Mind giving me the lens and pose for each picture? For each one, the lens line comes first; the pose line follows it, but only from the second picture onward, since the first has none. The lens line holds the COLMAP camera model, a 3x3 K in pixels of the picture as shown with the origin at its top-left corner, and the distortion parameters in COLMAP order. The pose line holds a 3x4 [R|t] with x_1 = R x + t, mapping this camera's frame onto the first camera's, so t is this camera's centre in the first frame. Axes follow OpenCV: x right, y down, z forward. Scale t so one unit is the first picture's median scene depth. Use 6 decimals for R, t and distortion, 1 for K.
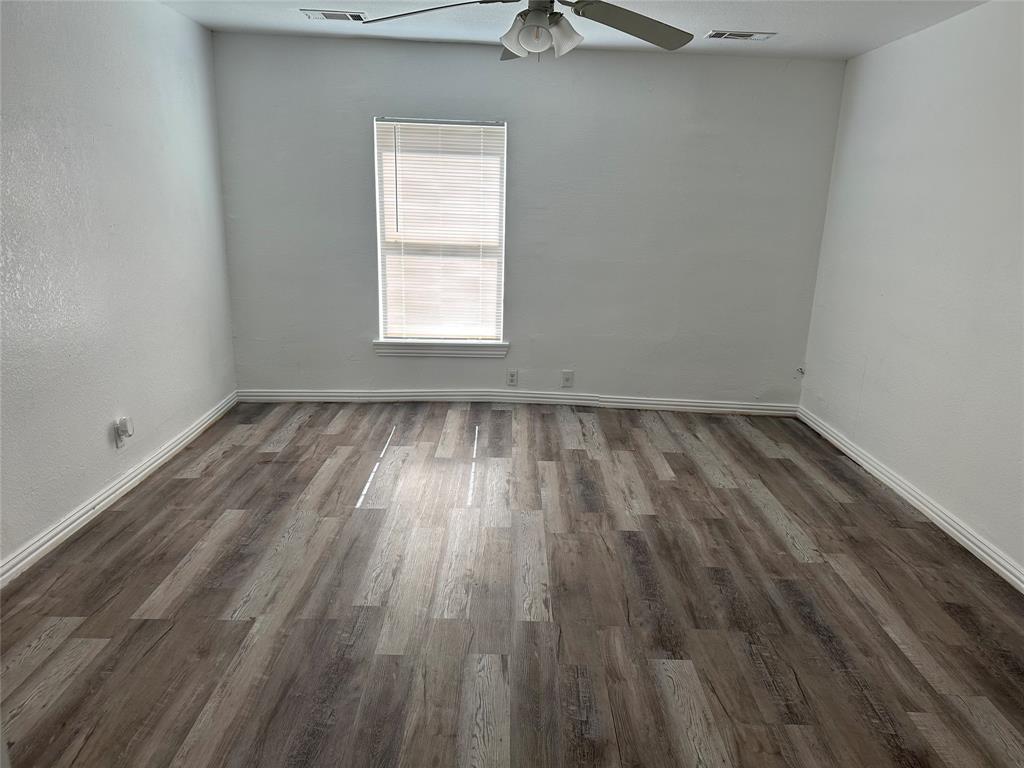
lens RADIAL K [[720.8, 0, 513.4], [0, 720.8, 383.4], [0, 0, 1]] dist [0.003930, -0.010309]
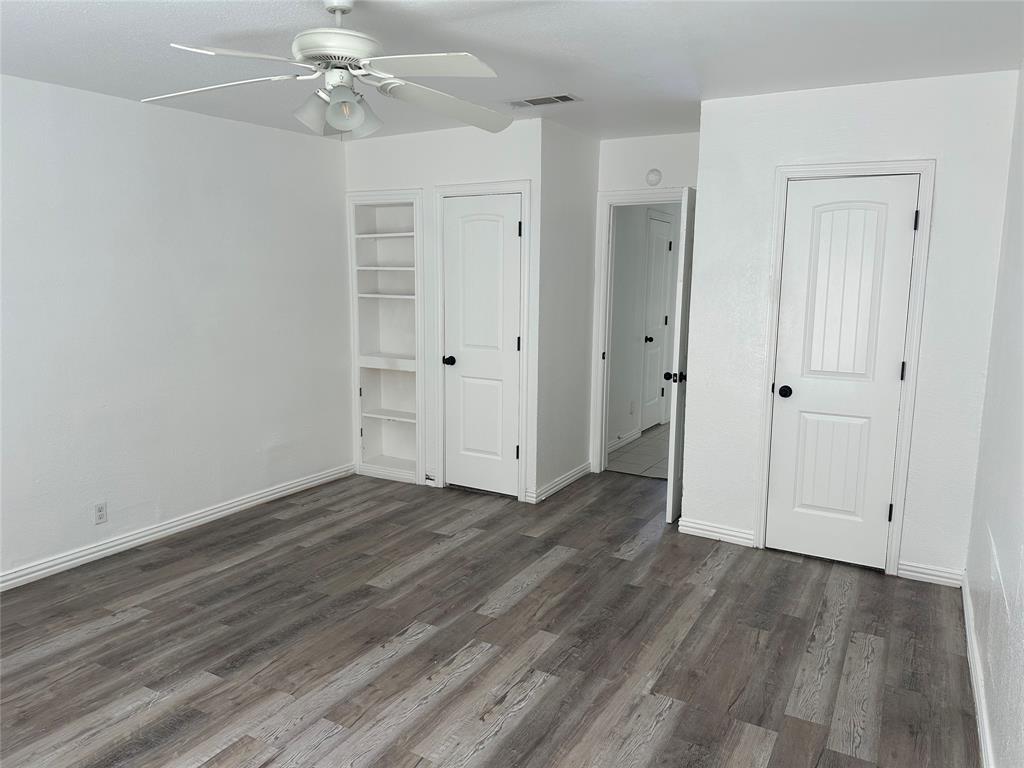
lens RADIAL K [[720.8, 0, 510.7], [0, 720.8, 383.0], [0, 0, 1]] dist [0.003930, -0.010309]
pose [[-0.869437, -0.110240, 0.481587, -0.612274], [0.094580, 0.919617, 0.381260, -0.476618], [-0.484905, 0.377031, -0.789123, 1.689213]]
